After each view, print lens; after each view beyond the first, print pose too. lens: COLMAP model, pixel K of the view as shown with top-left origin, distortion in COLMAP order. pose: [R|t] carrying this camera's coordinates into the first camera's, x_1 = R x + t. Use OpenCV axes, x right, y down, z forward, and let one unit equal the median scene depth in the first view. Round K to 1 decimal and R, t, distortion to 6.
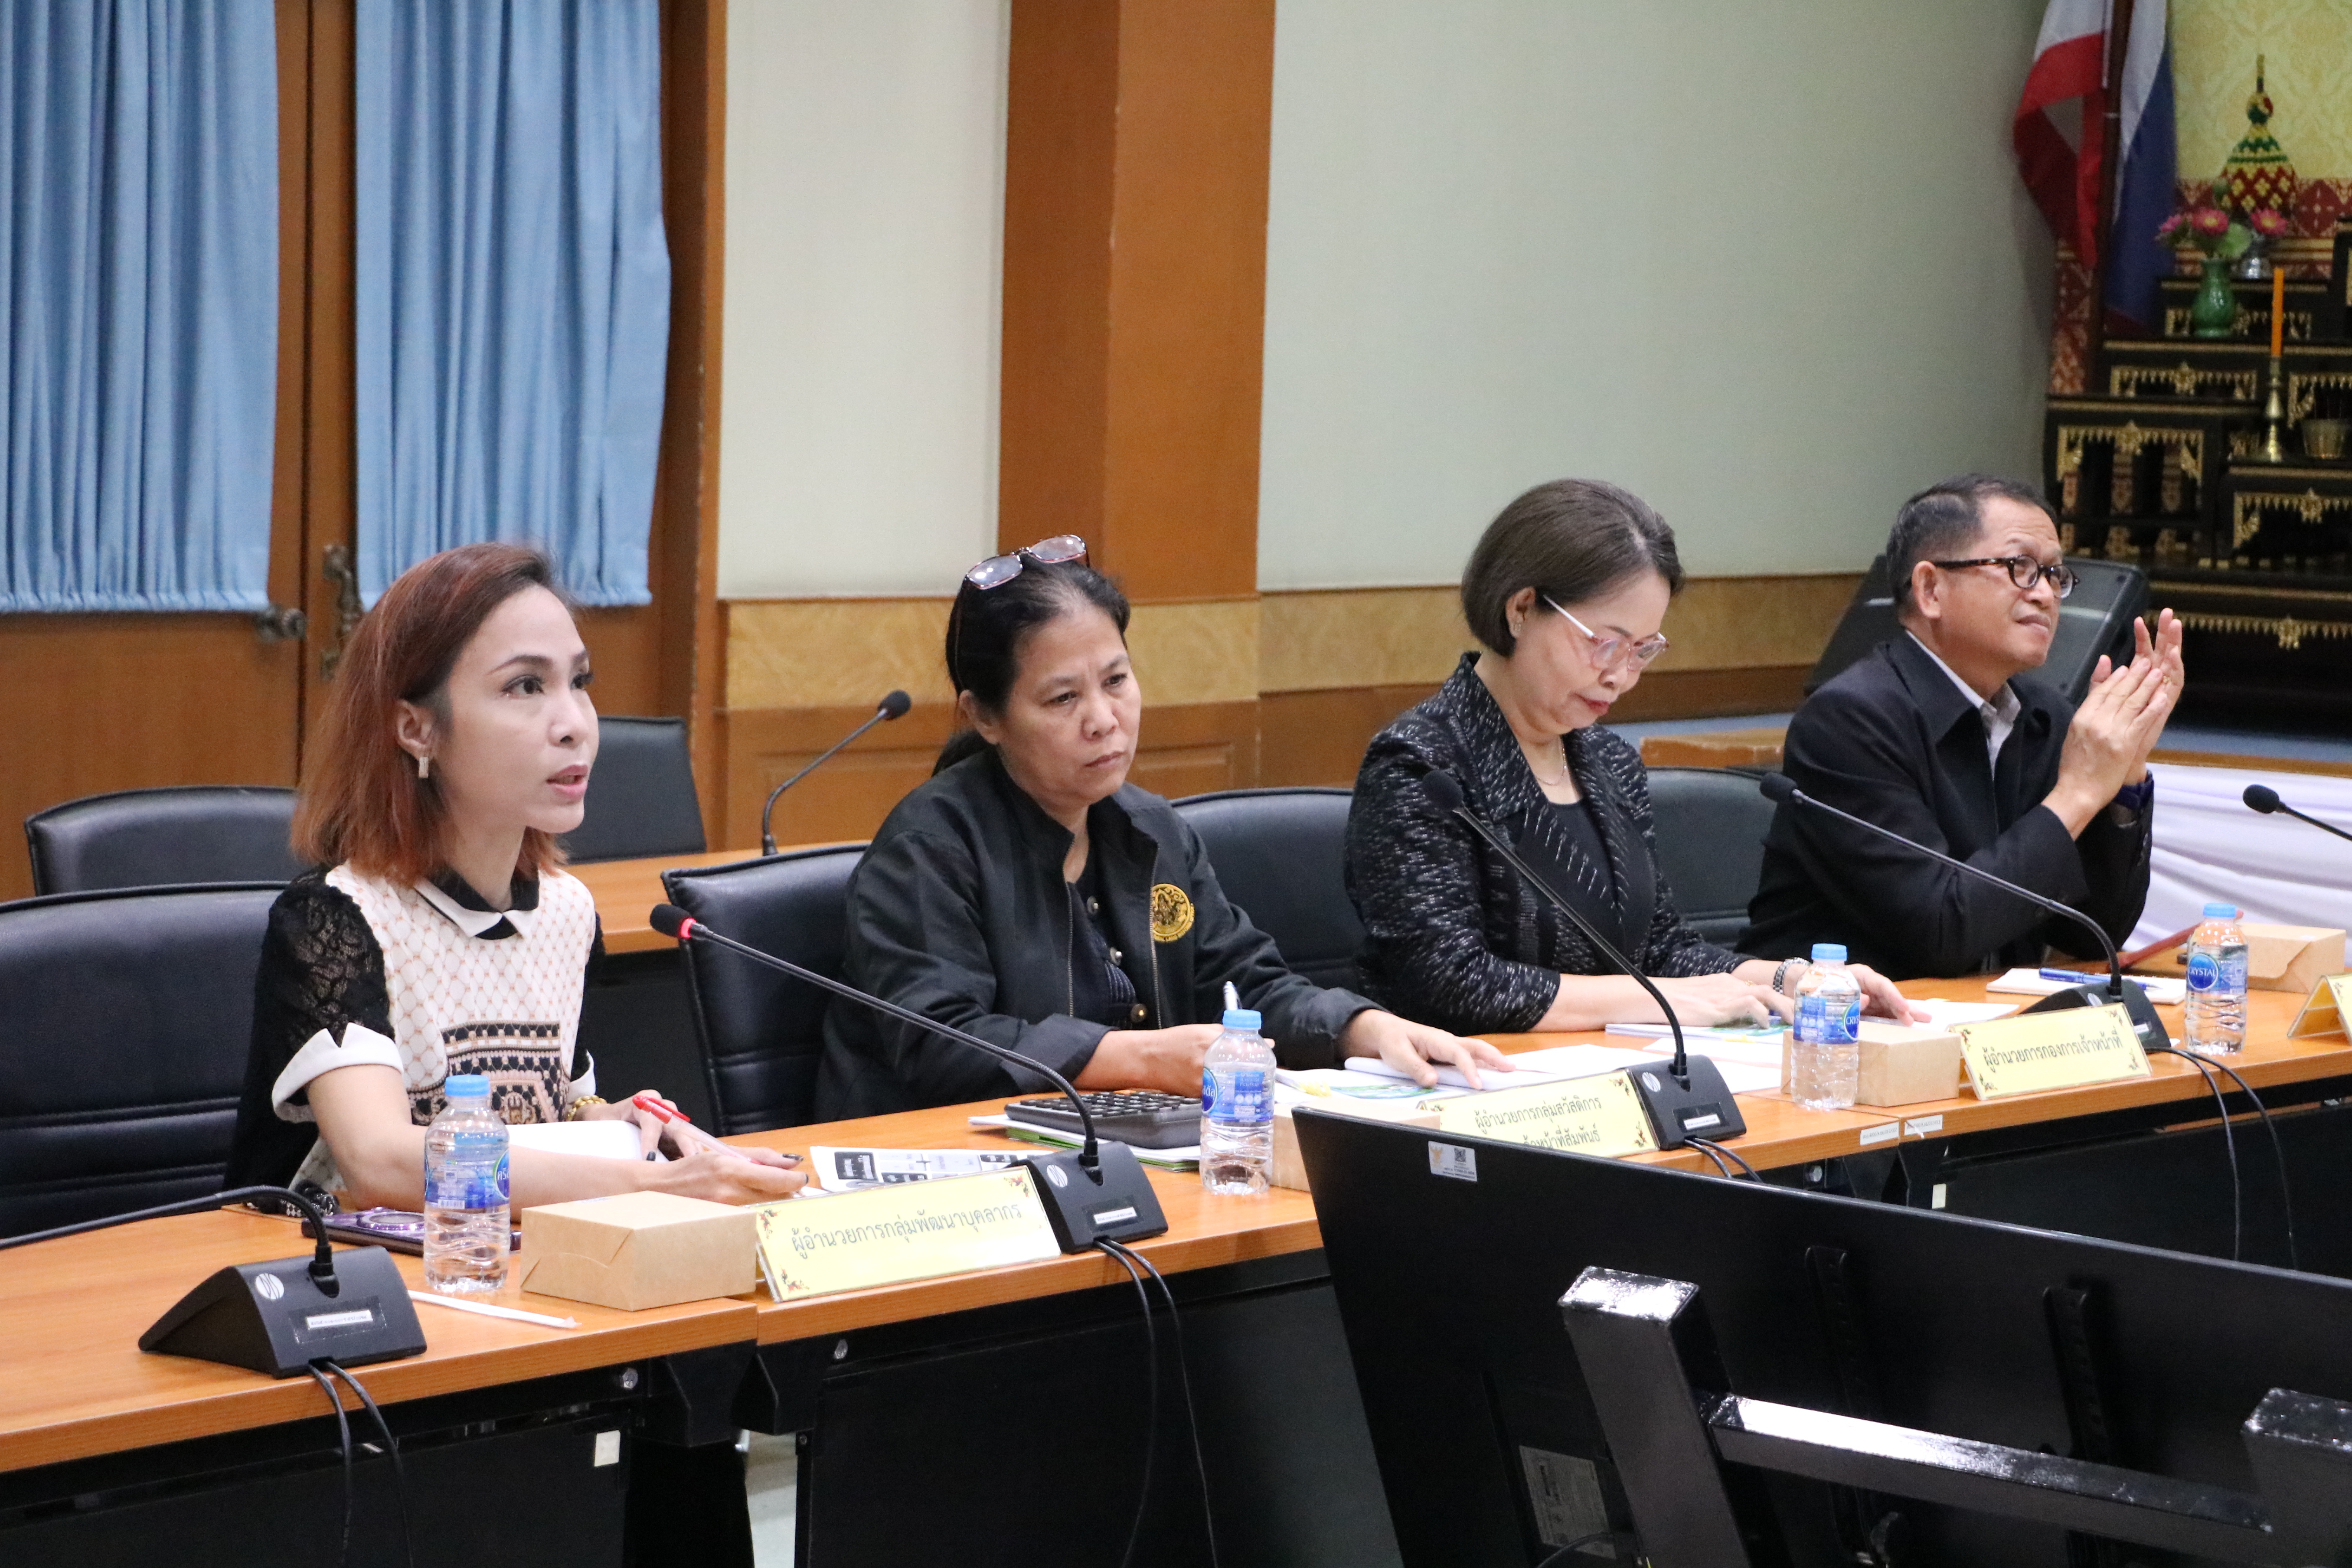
lens RADIAL K [[5363.7, 0, 1180.9], [0, 5363.7, 786.8], [0, 0, 1]] dist [0.505461, 0.000000]
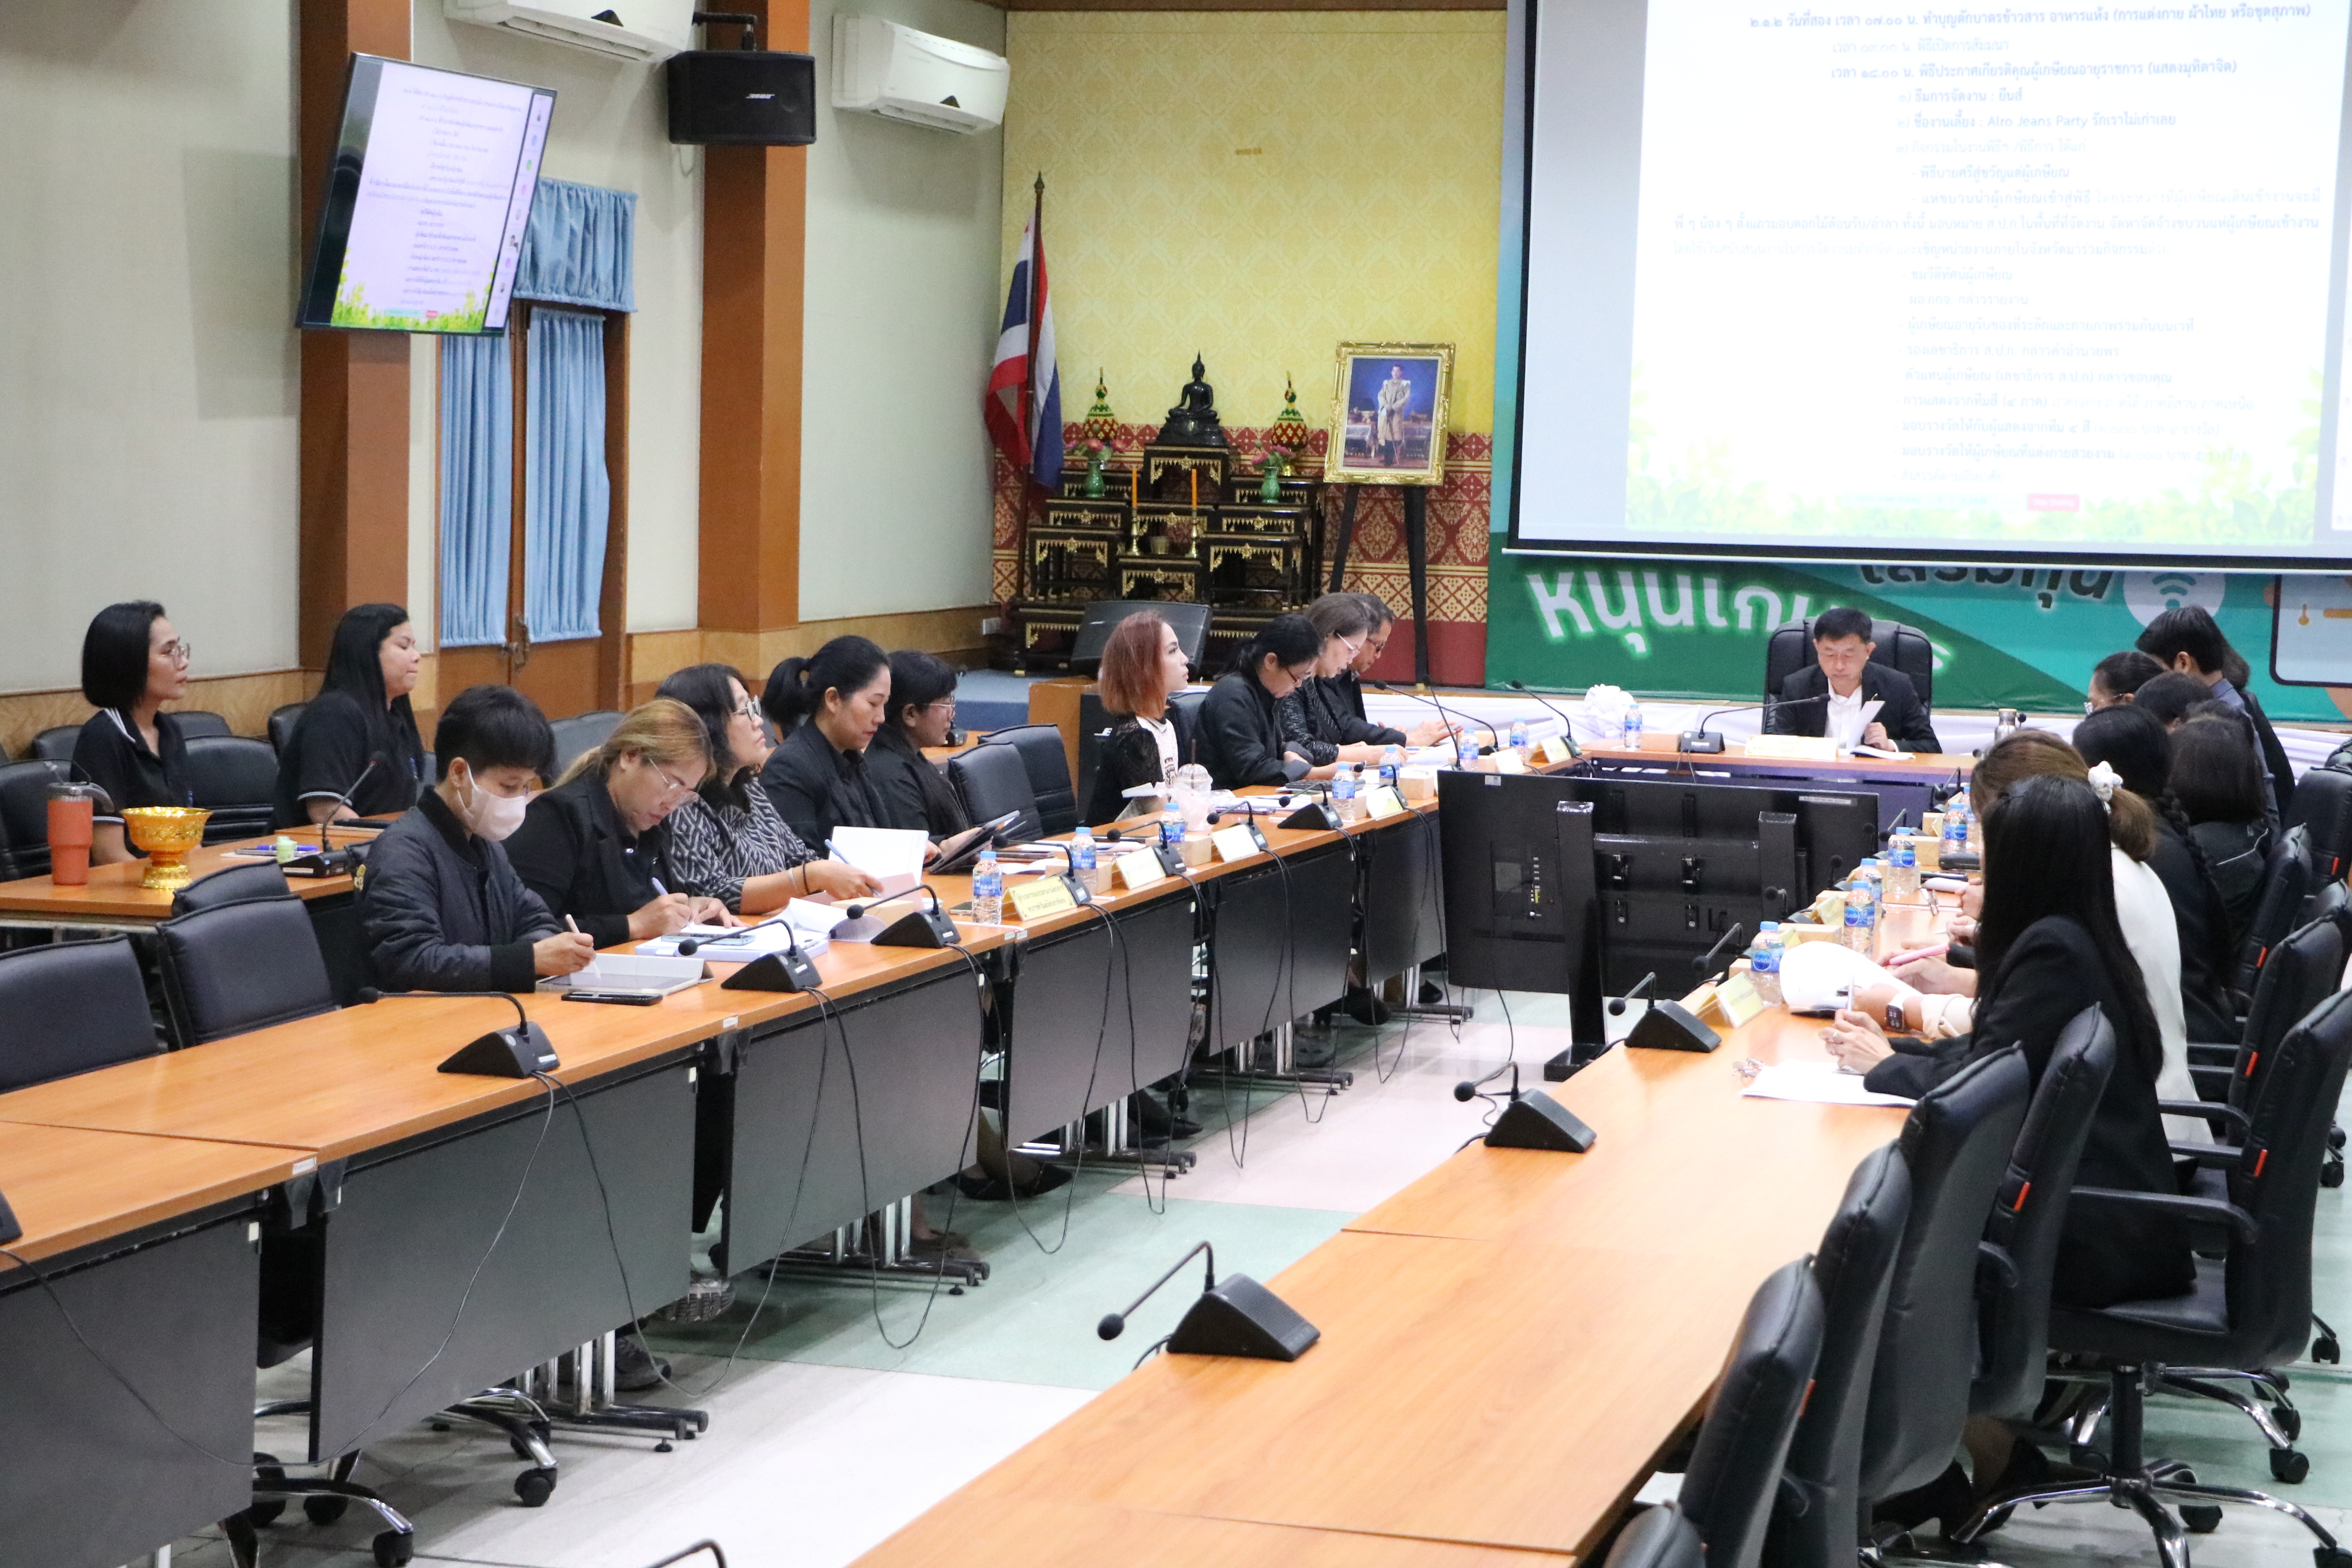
lens RADIAL K [[4296.7, 0, 1161.6], [0, 4296.7, 782.8], [0, 0, 1]] dist [0.198287, 0.000000]
pose [[0.913640, -0.039557, 0.404595, -0.487250], [0.037828, 0.999209, 0.012272, 0.010343], [-0.404761, 0.004093, 0.914413, -0.567960]]
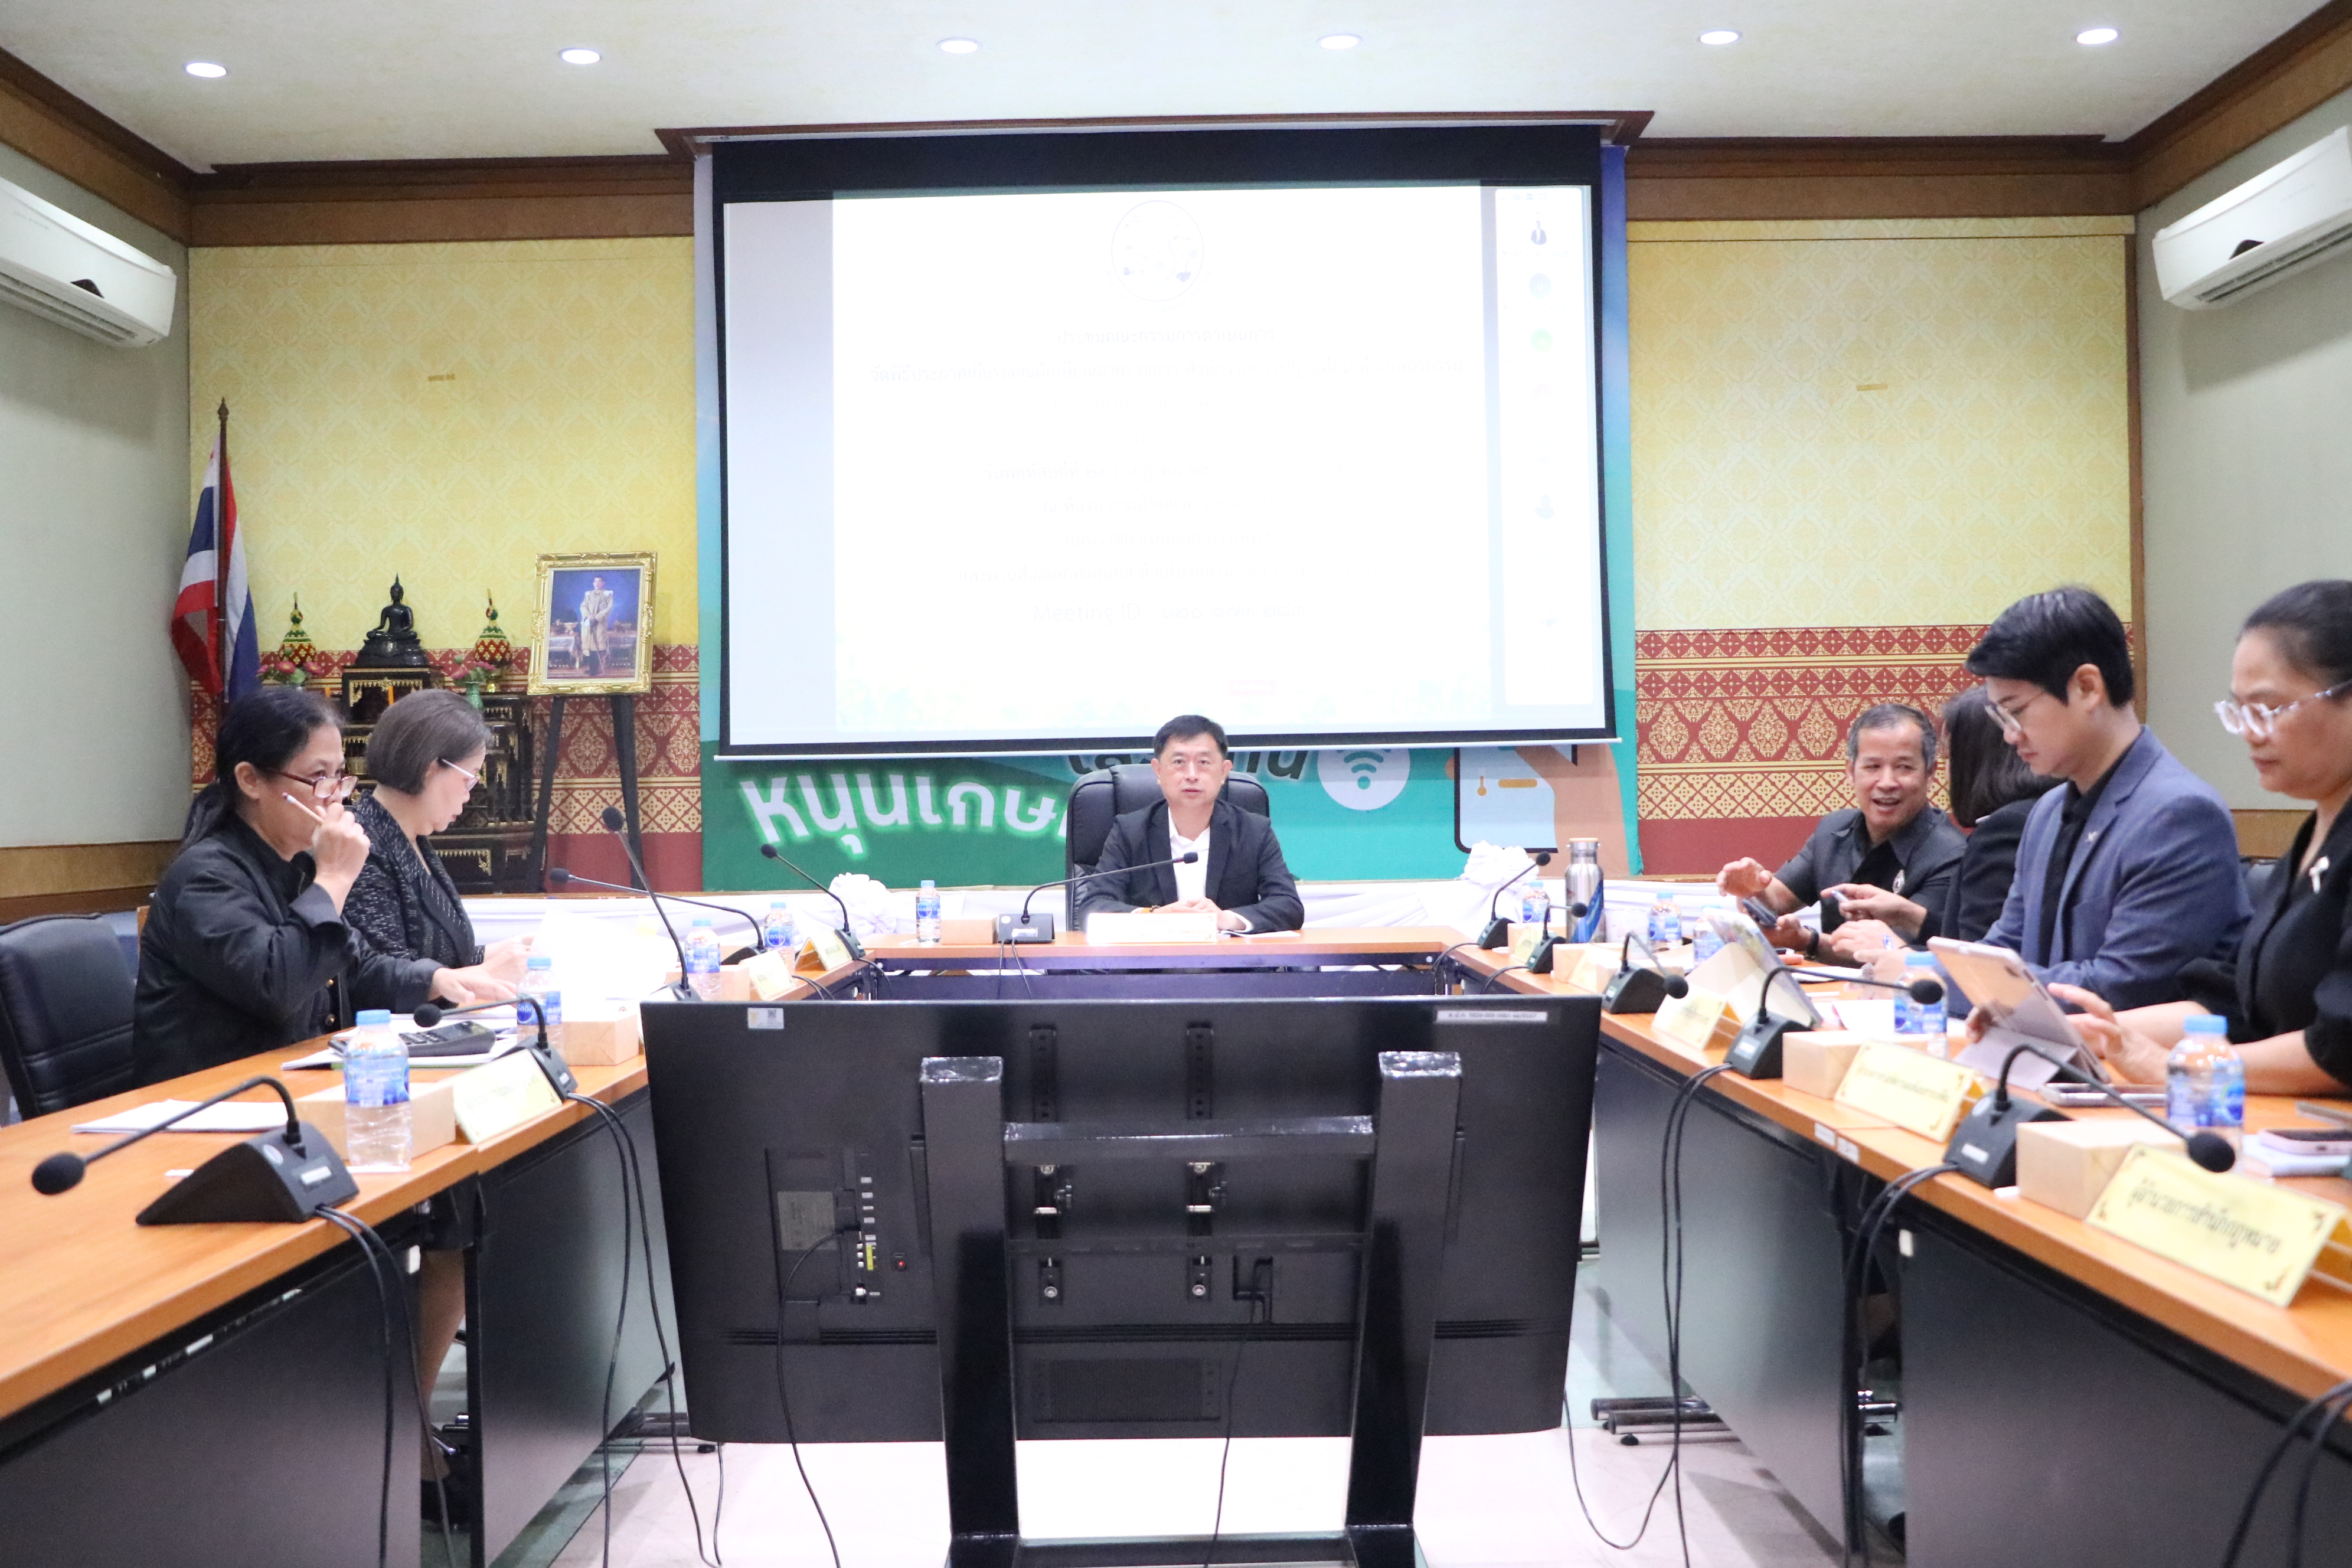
lens RADIAL K [[2241.5, 0, 1167.0], [0, 2241.5, 796.7], [0, 0, 1]] dist [-0.076766, 0.000000]
pose [[0.759562, -0.043092, 0.649006, -0.109319], [0.095187, 0.994425, -0.045376, 0.016762], [-0.643432, 0.096243, 0.759429, 0.150043]]
